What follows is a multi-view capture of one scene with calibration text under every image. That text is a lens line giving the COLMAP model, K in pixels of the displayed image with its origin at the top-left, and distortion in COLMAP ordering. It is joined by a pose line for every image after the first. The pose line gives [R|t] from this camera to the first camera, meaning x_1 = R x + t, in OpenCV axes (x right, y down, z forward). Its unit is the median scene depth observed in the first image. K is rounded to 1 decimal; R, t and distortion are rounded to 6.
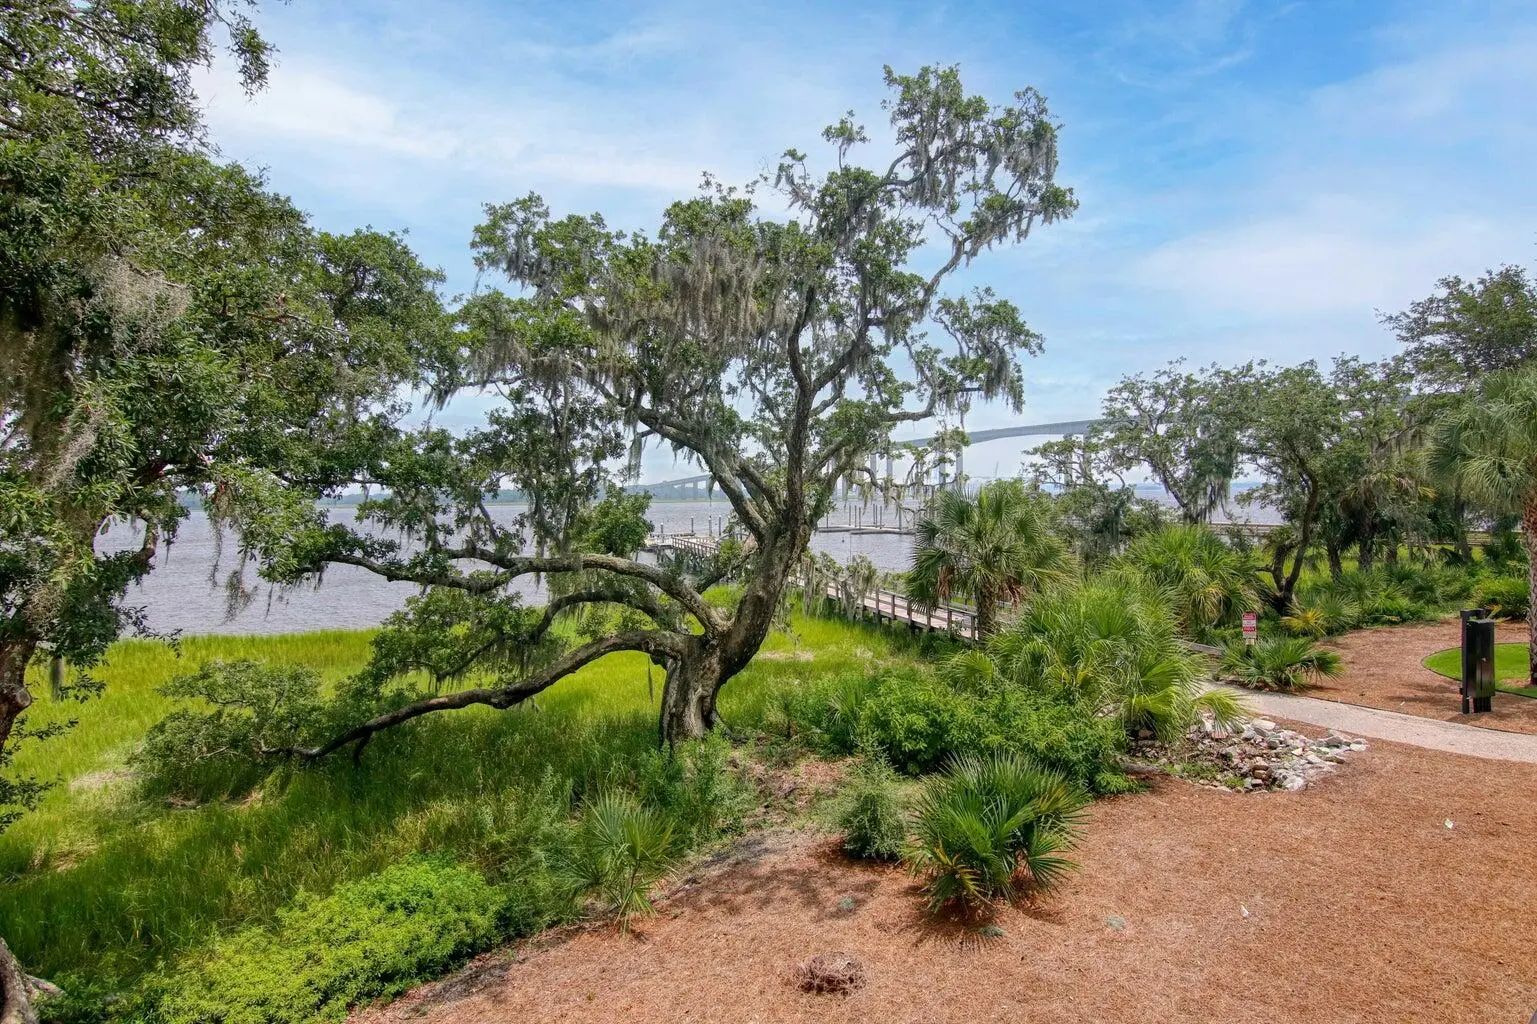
lens RADIAL K [[784.0, 0, 768.5], [0, 784.0, 512.0], [0, 0, 1]] dist [-0.002489, -0.001947]
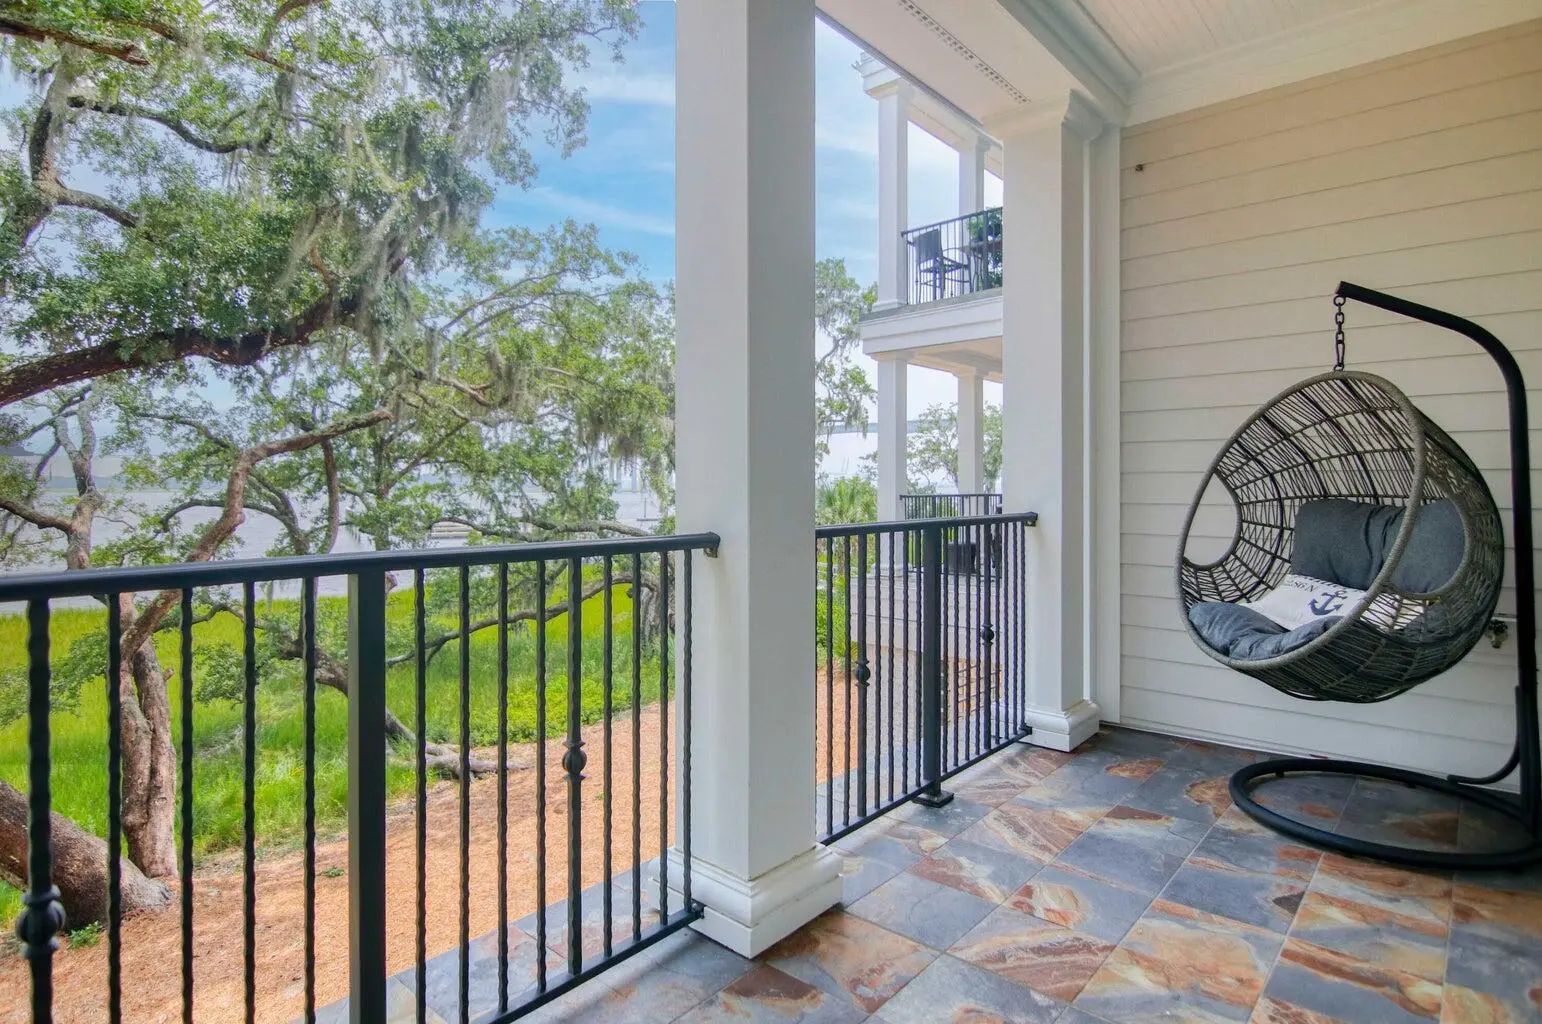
lens RADIAL K [[804.6, 0, 763.3], [0, 804.6, 506.4], [0, 0, 1]] dist [0.023255, -0.019956]
pose [[0.976778, 0.015939, 0.213660, -0.174980], [-0.016646, 0.999860, 0.001512, 0.012347], [-0.213606, -0.005033, 0.976907, -0.424512]]
